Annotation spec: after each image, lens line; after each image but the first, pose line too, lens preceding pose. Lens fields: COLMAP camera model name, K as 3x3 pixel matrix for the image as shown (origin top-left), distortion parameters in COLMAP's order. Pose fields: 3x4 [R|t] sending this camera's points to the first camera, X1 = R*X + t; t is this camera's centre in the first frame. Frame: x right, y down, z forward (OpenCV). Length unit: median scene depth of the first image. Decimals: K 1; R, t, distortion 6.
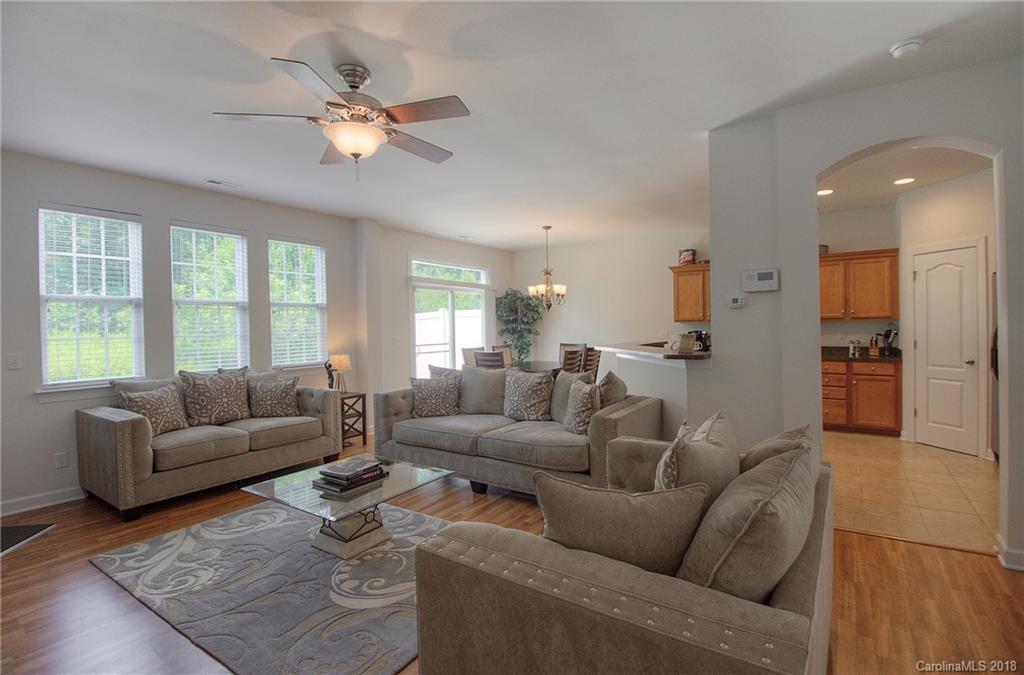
lens RADIAL K [[475.6, 0, 519.9], [0, 475.6, 330.0], [0, 0, 1]] dist [0.032577, -0.035008]
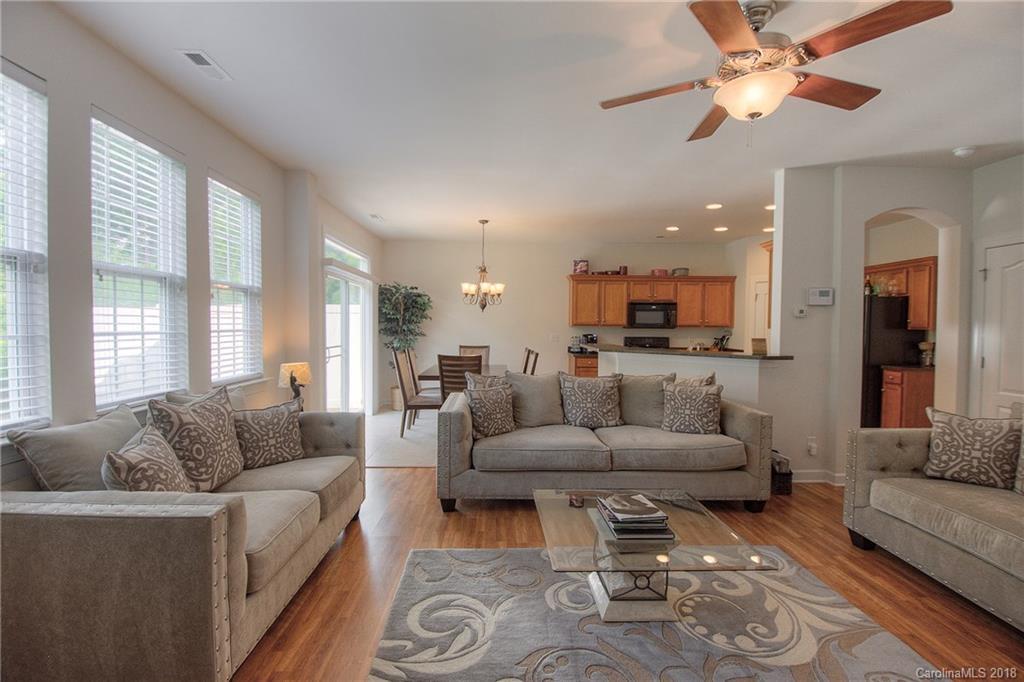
lens RADIAL K [[464.4, 0, 511.1], [0, 464.4, 339.0], [0, 0, 1]] dist [-0.000402, -0.000128]
pose [[0.814206, 0.005253, 0.580552, -0.573528], [-0.014592, 0.999828, 0.011418, 0.005174], [-0.580392, -0.017768, 0.814143, 0.301055]]
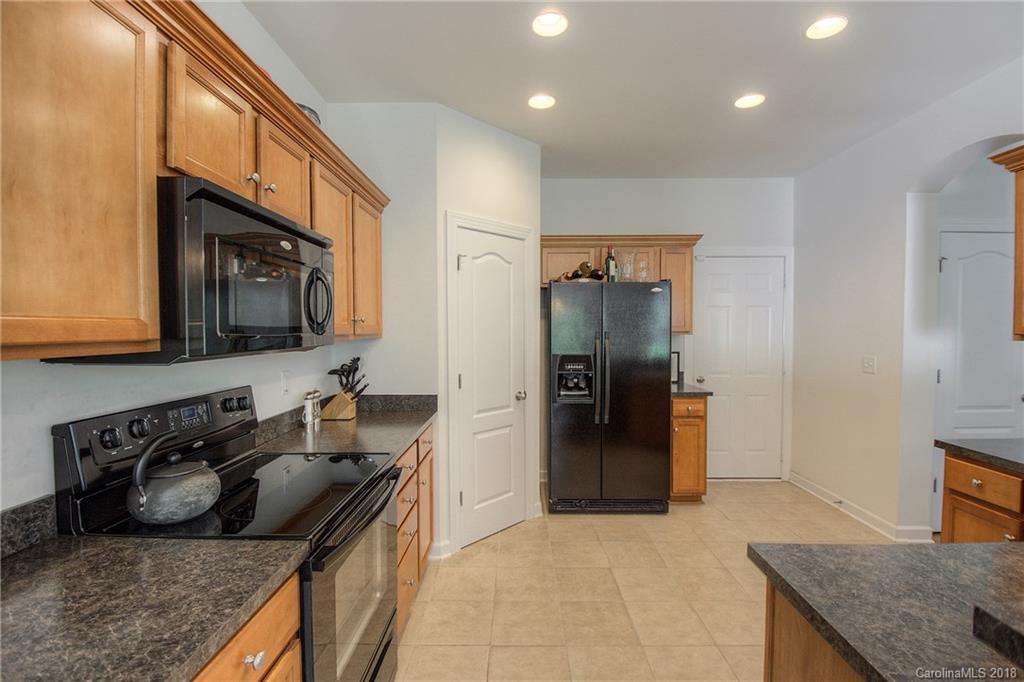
lens RADIAL K [[464.4, 0, 511.1], [0, 464.4, 339.0], [0, 0, 1]] dist [-0.000402, -0.000128]
pose [[-0.555304, -0.001946, 0.831645, 0.329612], [0.018724, 0.999715, 0.014842, -0.028891], [-0.831436, 0.023814, -0.555110, 1.266807]]
